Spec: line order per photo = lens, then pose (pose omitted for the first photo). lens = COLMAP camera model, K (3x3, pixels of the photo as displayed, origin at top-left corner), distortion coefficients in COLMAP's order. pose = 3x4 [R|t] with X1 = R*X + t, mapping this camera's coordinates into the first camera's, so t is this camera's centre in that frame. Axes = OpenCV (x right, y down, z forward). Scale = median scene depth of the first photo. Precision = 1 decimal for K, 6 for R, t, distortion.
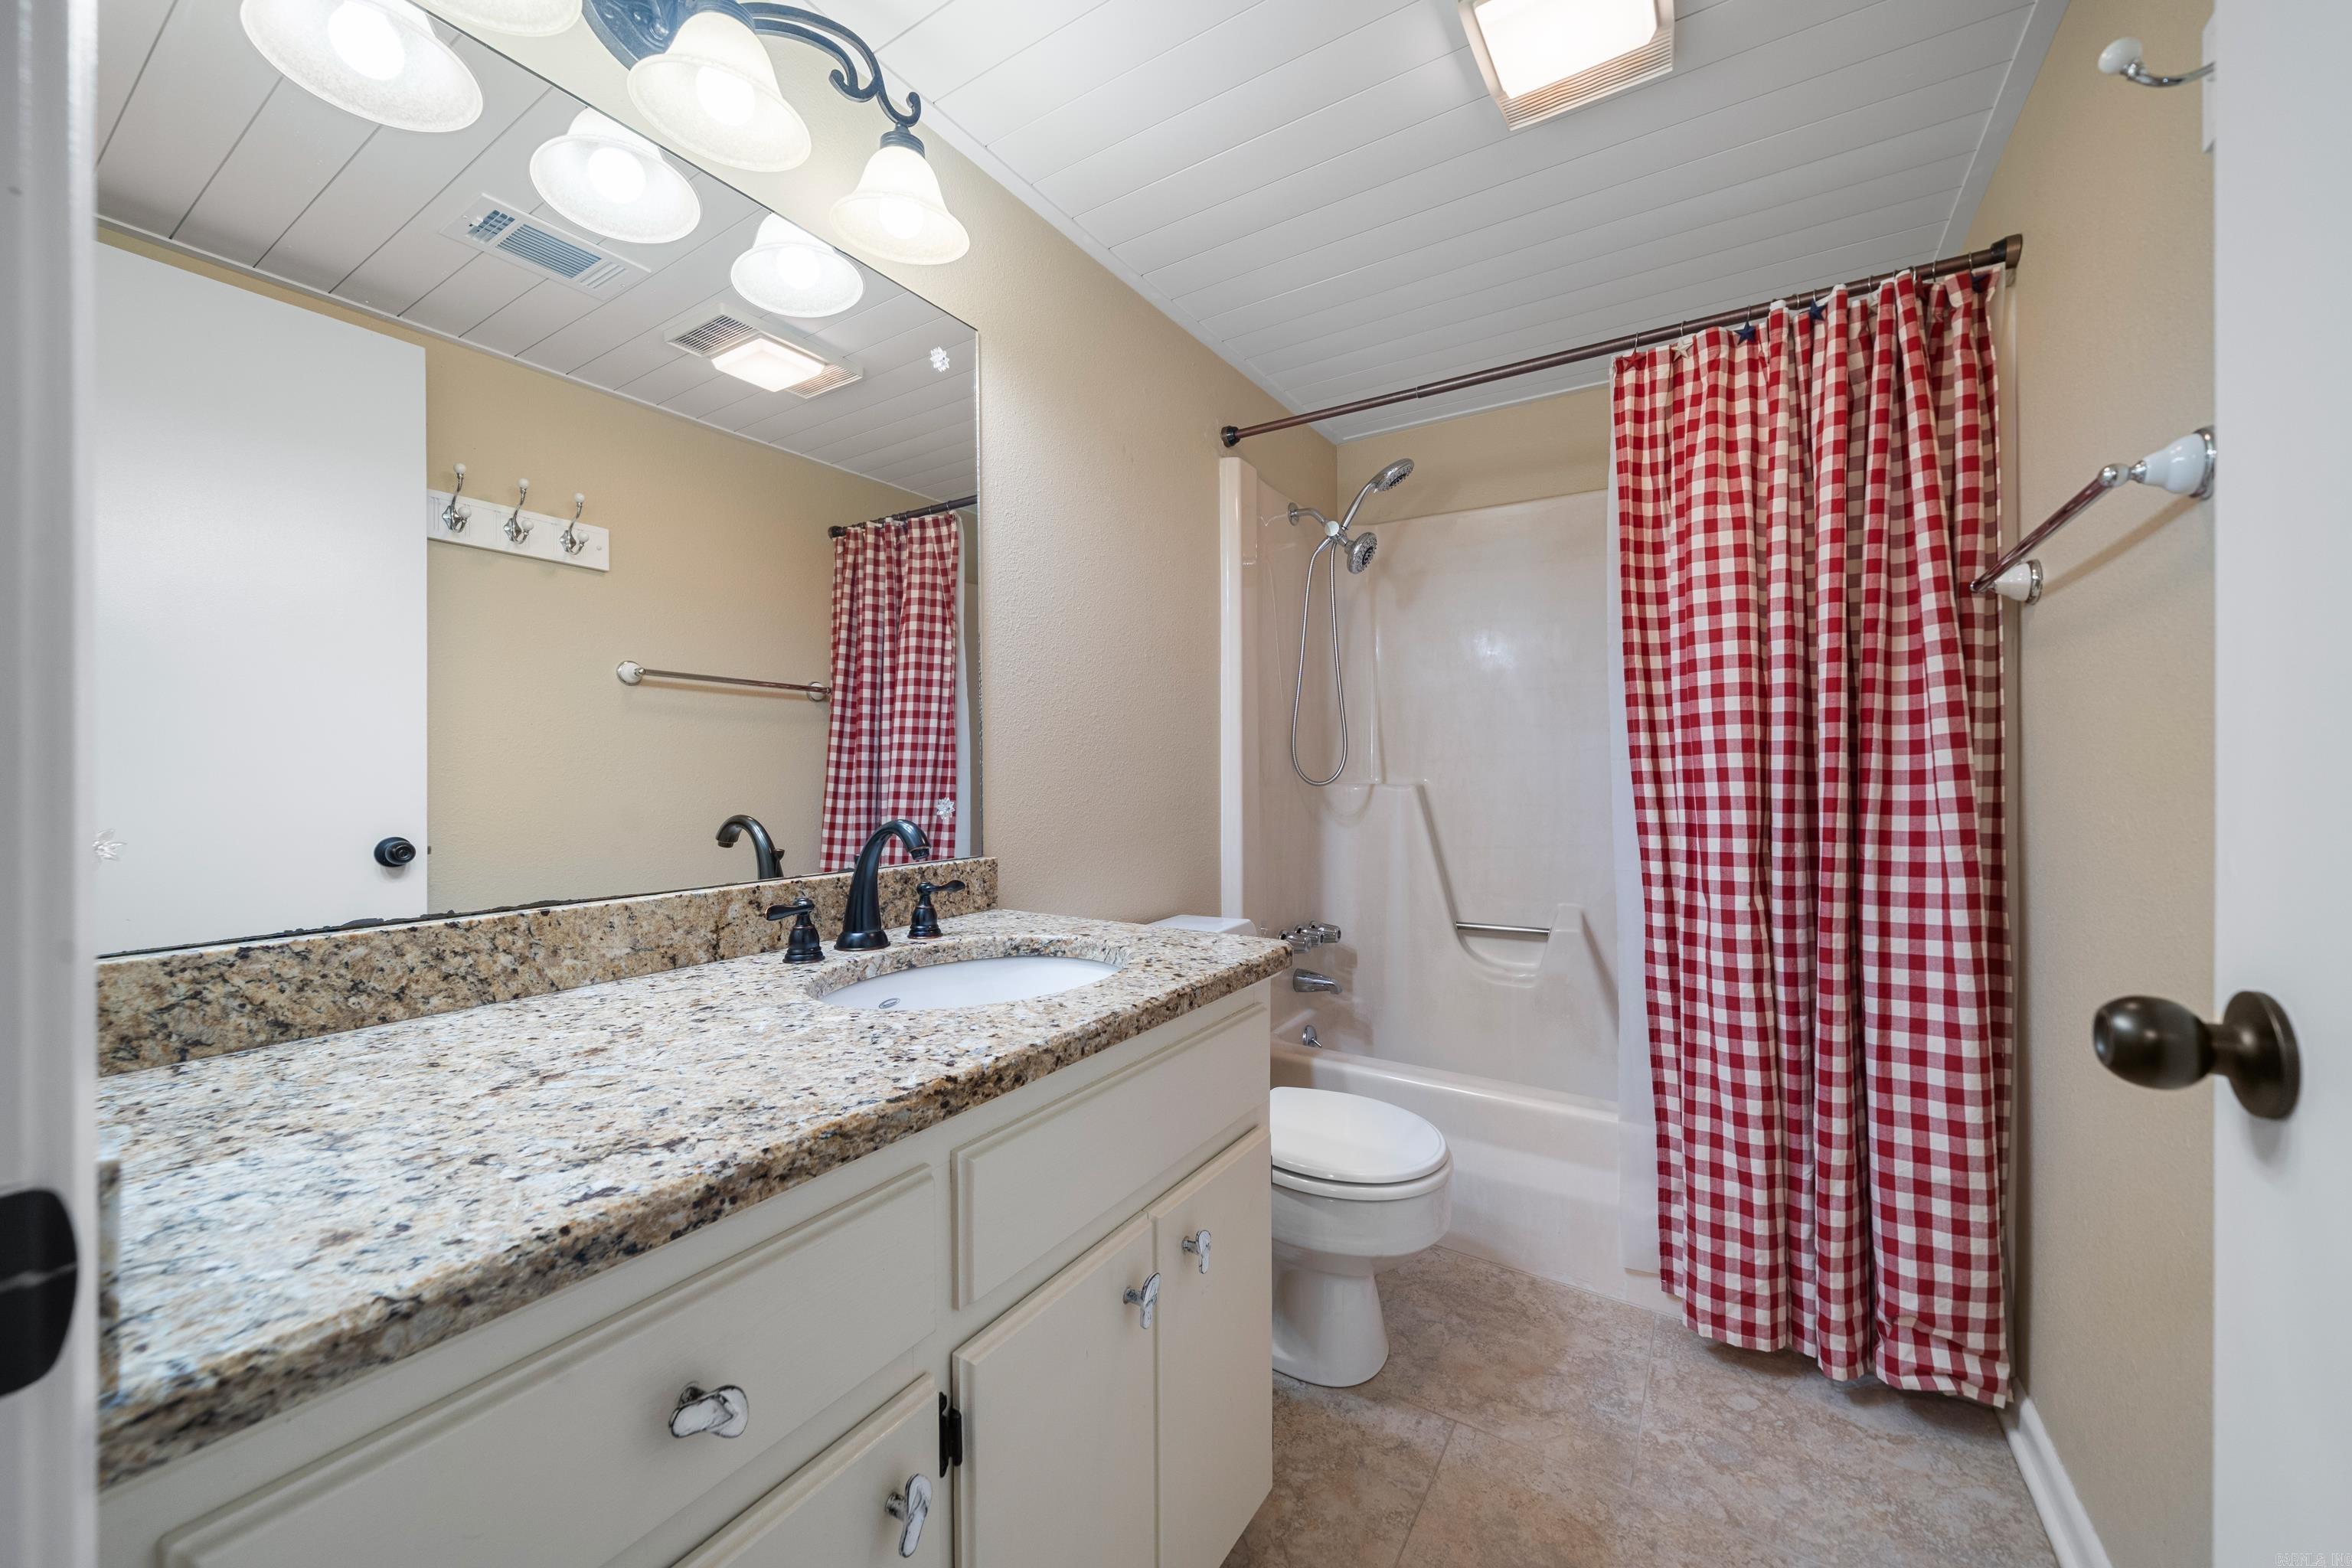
lens RADIAL K [[871.3, 0, 1180.6], [0, 871.3, 790.3], [0, 0, 1]] dist [-0.001434, 0.000005]
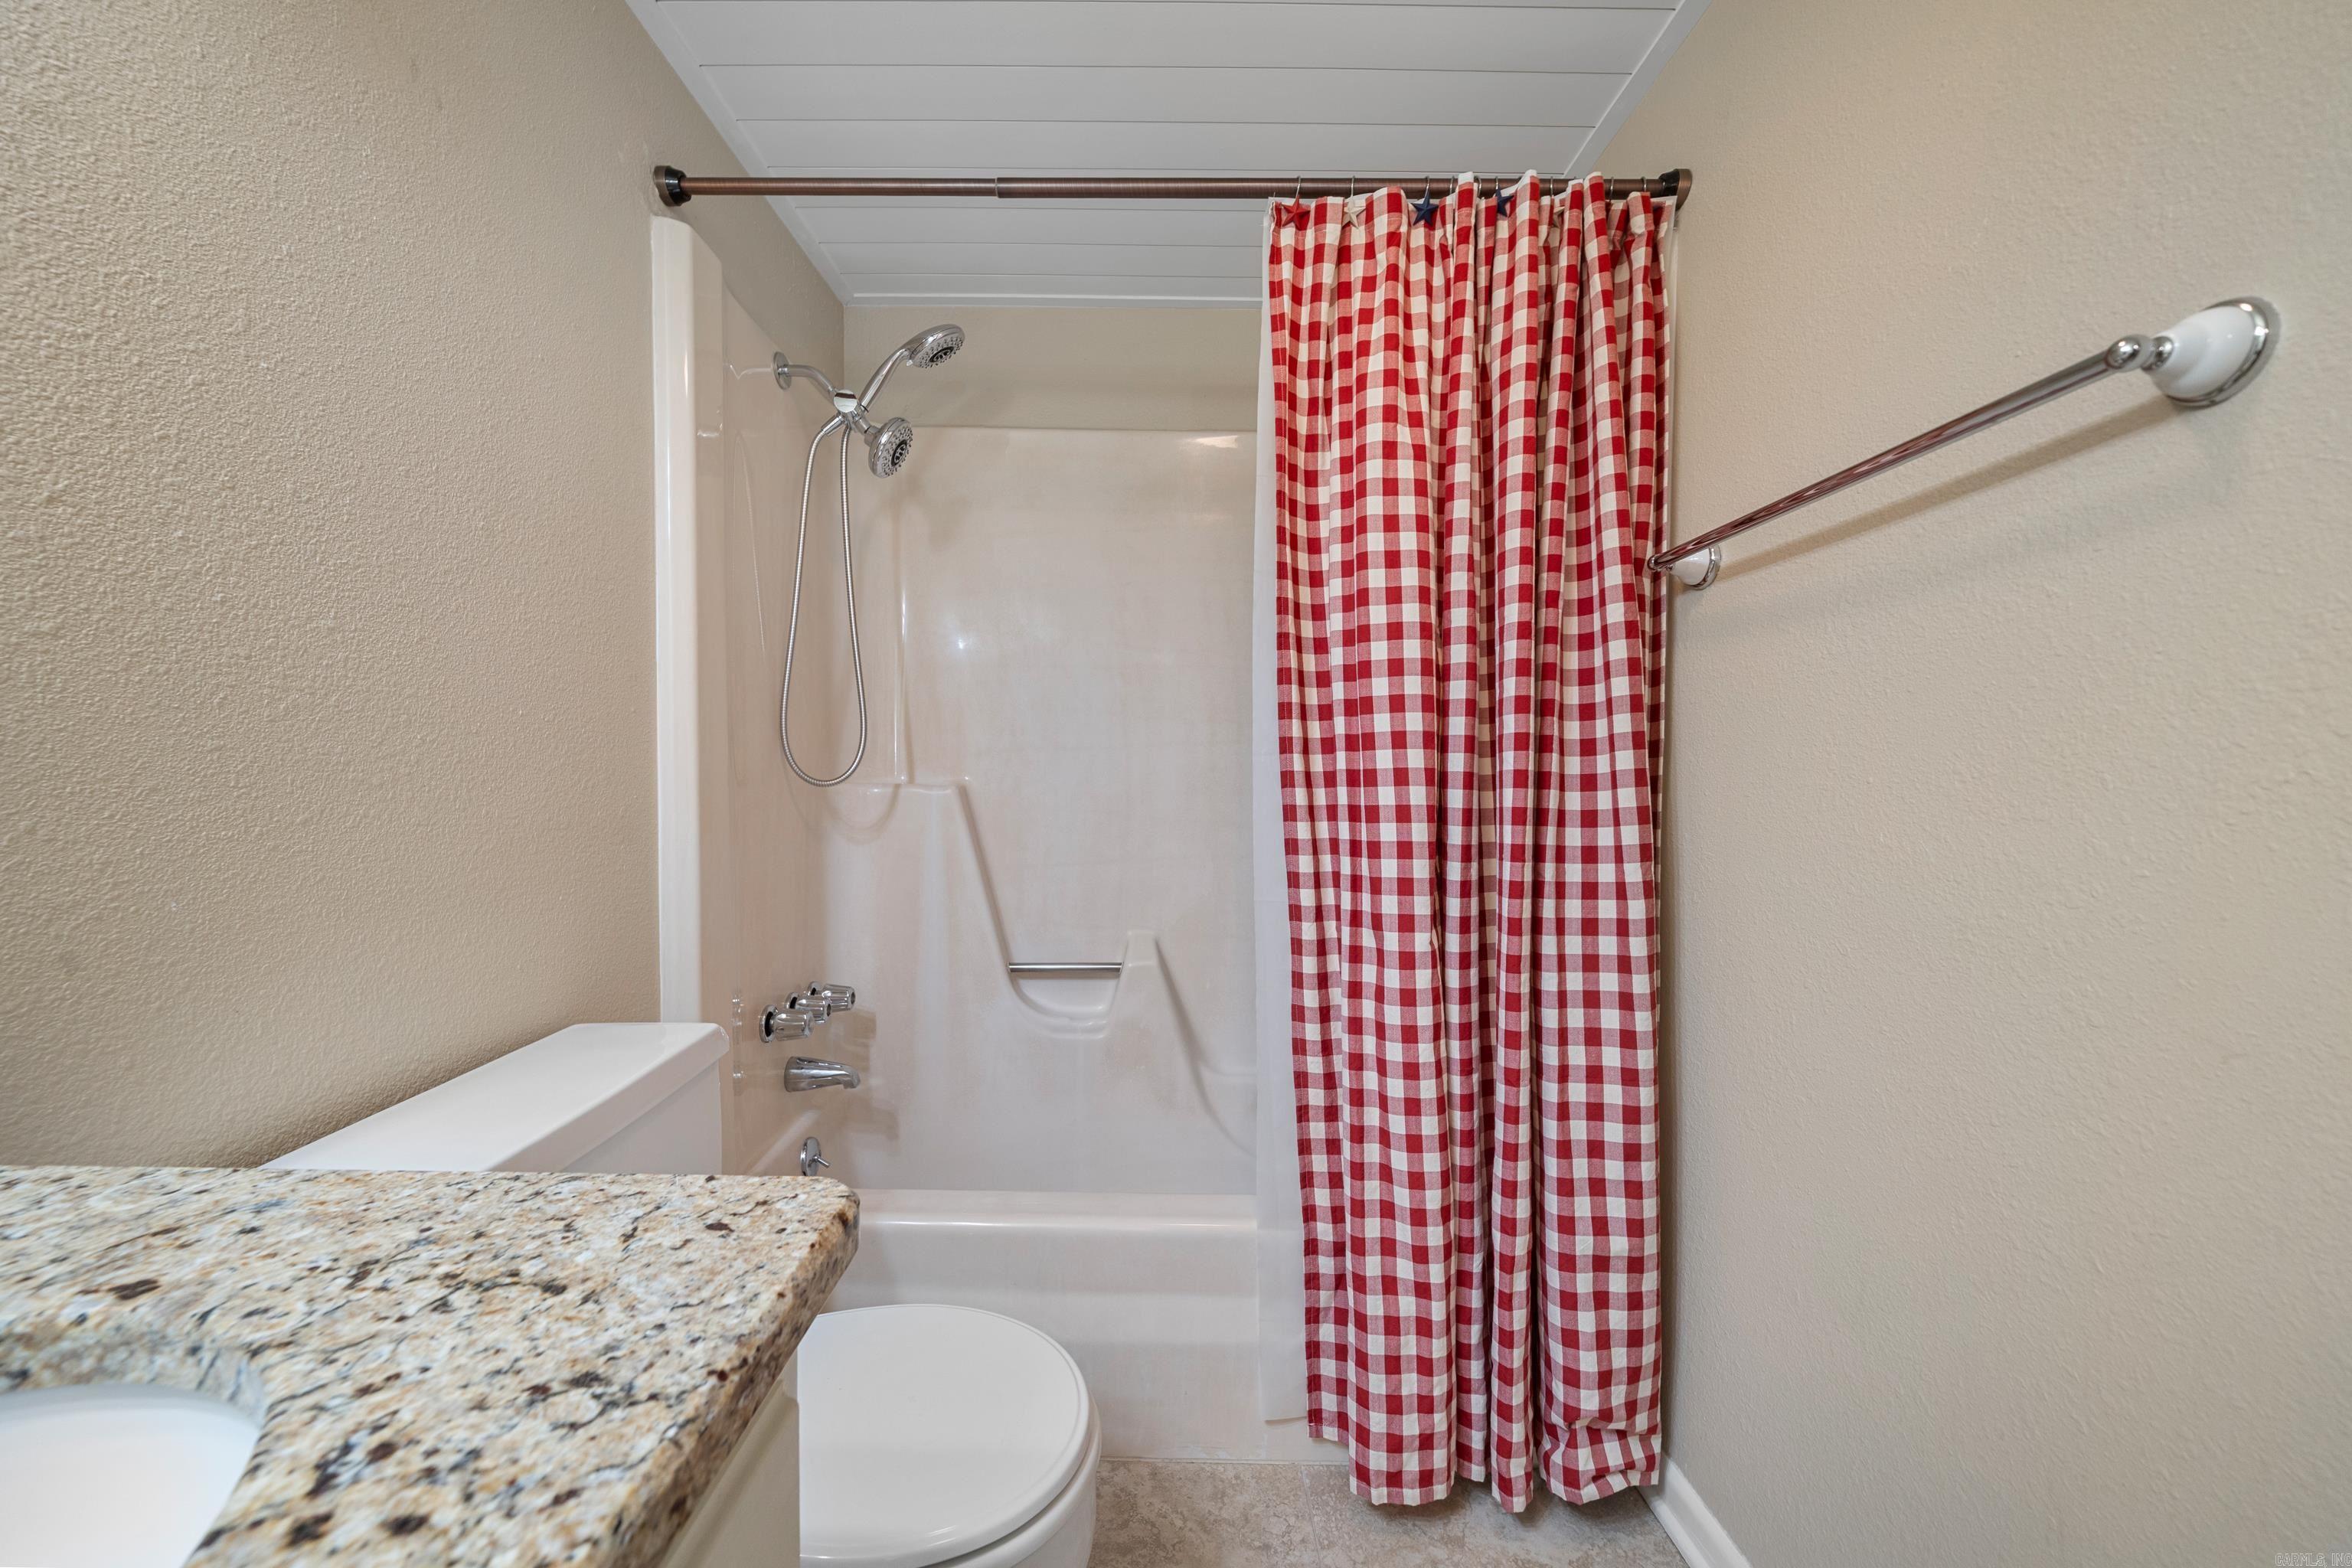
lens RADIAL K [[888.2, 0, 1160.2], [0, 888.2, 807.2], [0, 0, 1]] dist [-0.005325, -0.000103]
pose [[0.848763, -0.007274, 0.528724, 0.023991], [-0.004297, 0.999778, 0.020651, -0.006106], [-0.528757, -0.019800, 0.848543, 0.417374]]
